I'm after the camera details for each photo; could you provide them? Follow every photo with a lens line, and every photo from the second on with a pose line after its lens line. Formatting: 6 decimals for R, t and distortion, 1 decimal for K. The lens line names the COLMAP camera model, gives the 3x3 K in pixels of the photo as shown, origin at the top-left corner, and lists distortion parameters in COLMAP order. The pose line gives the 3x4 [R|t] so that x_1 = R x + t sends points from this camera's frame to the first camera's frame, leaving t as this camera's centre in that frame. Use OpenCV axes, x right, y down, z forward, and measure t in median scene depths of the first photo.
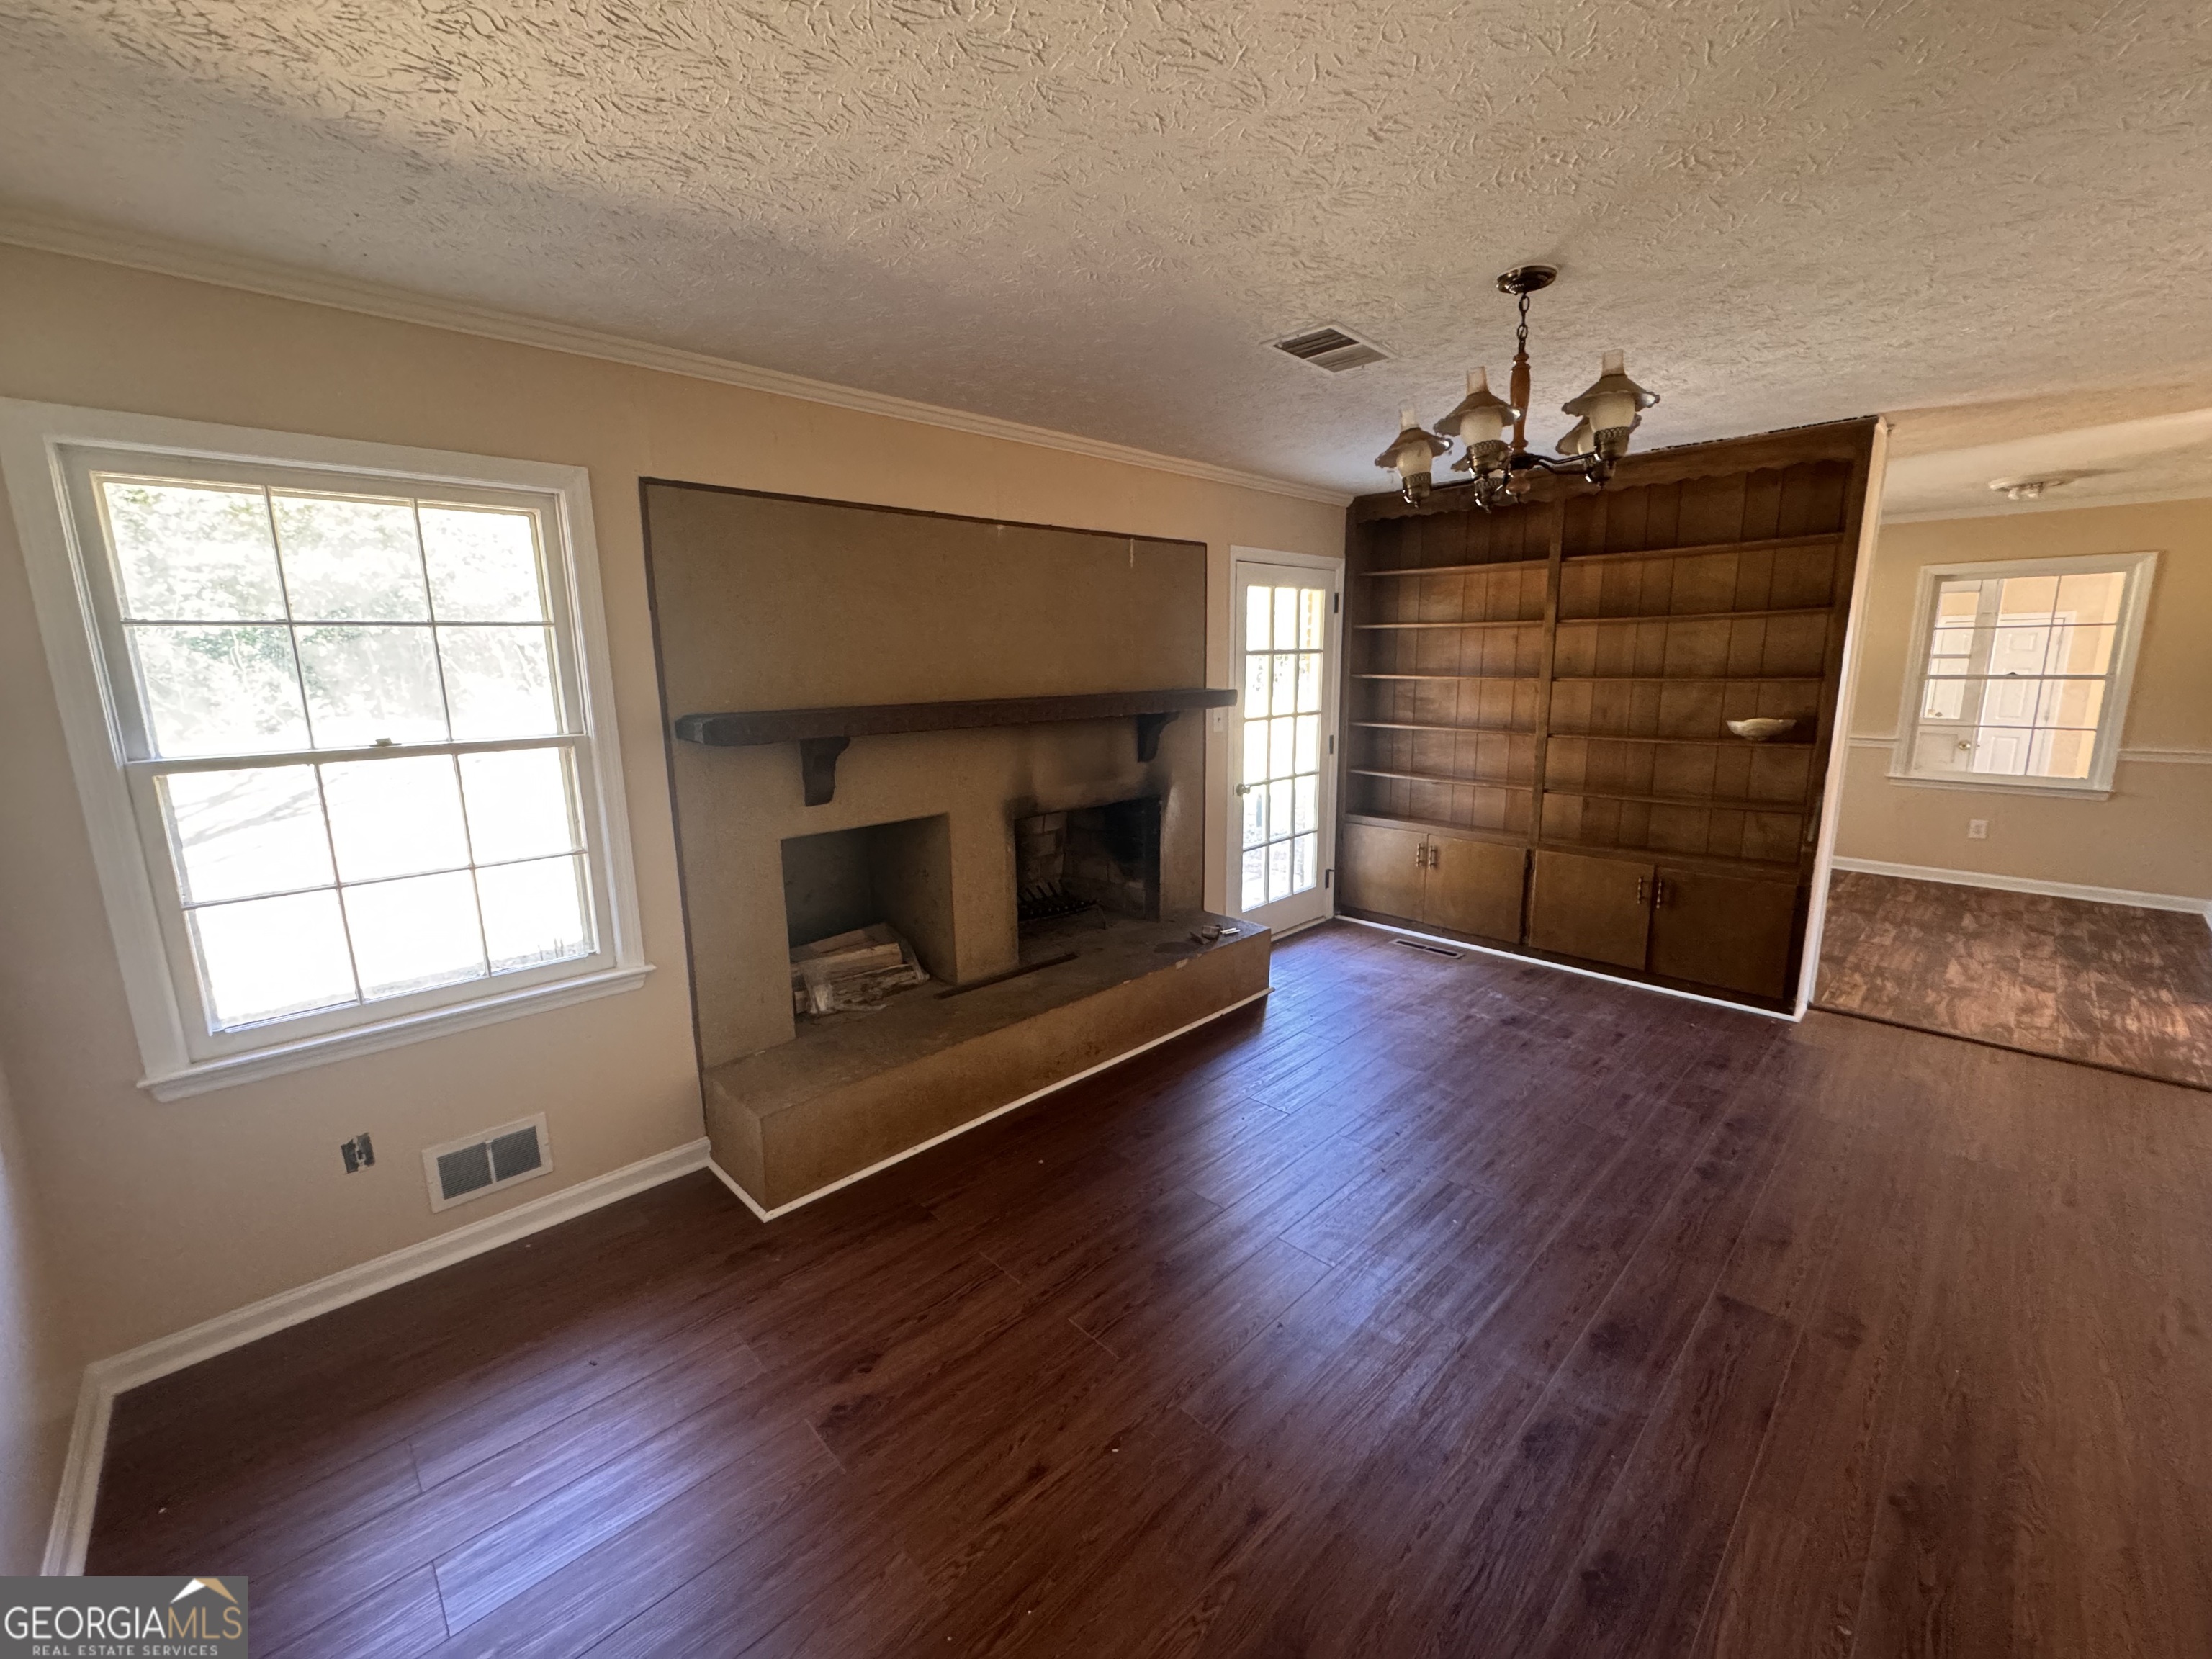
lens RADIAL K [[880.3, 0, 1110.3], [0, 880.3, 833.1], [0, 0, 1]] dist [0.000287, 0.000038]
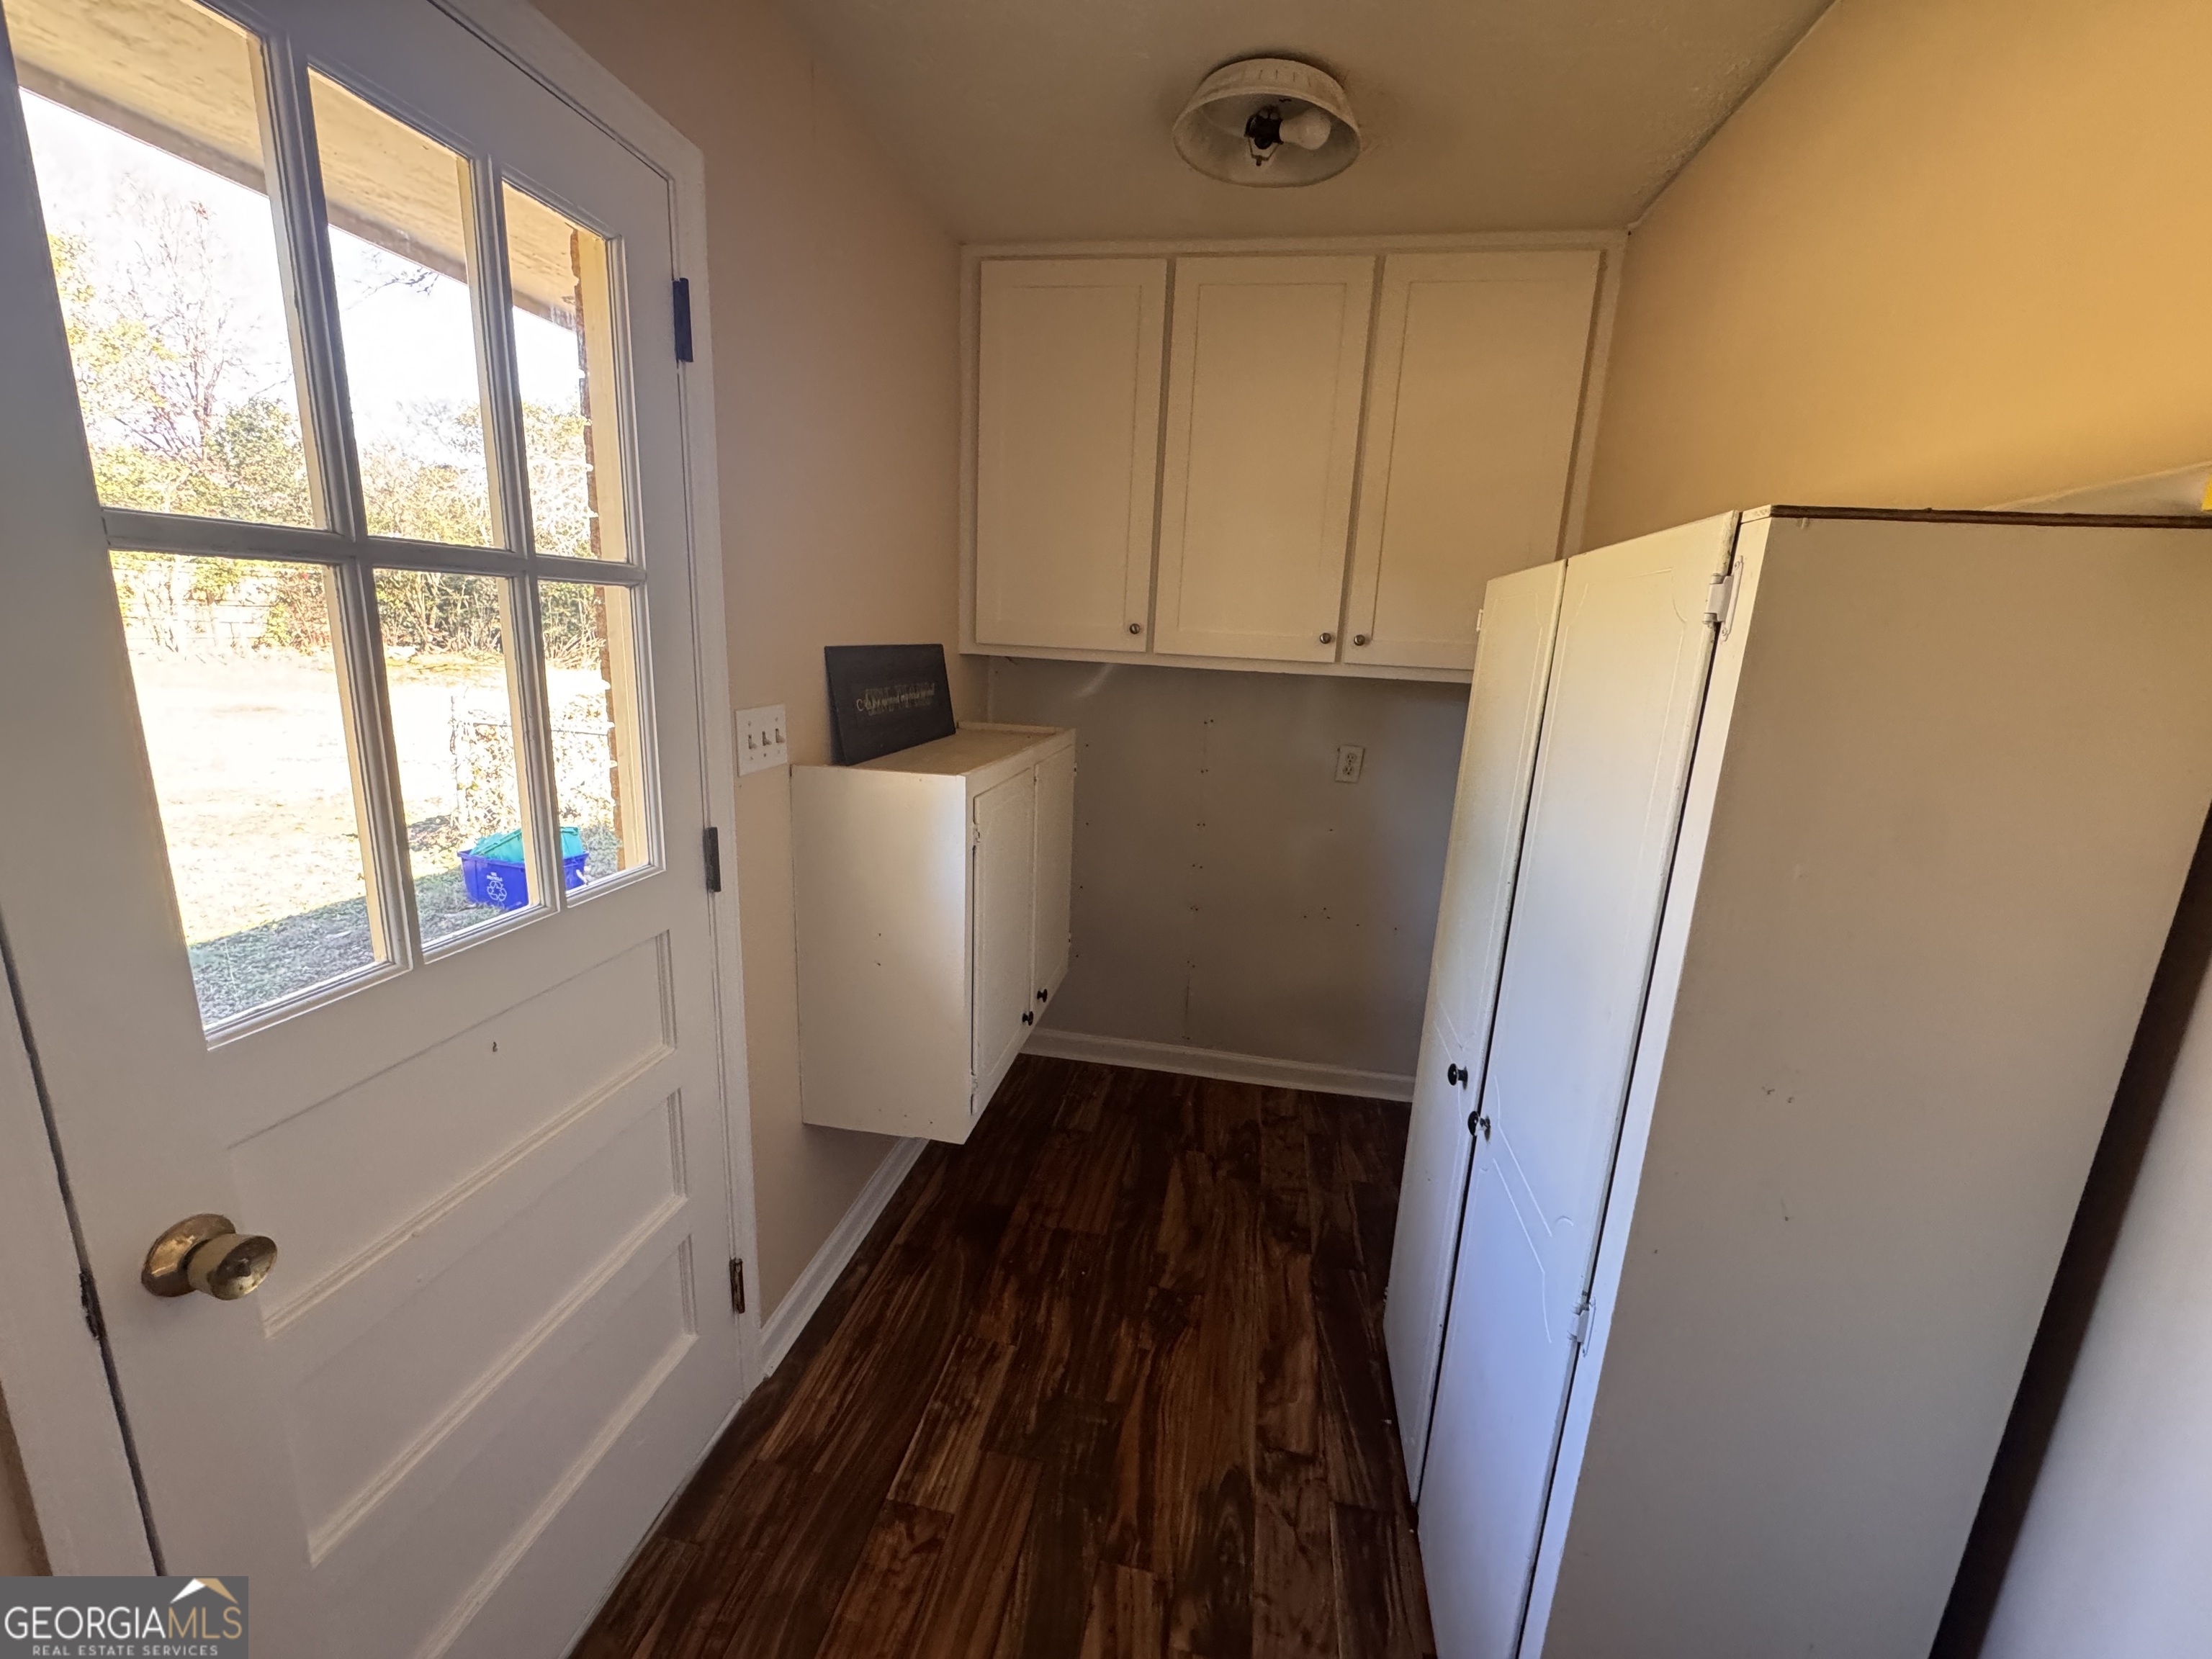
lens RADIAL K [[880.3, 0, 1107.9], [0, 880.3, 821.2], [0, 0, 1]] dist [0.000287, 0.000038]
pose [[0.809389, -0.074355, 0.582546, 0.803934], [0.044411, 0.996862, 0.065532, -0.136963], [-0.585591, -0.027169, 0.810151, 0.761230]]
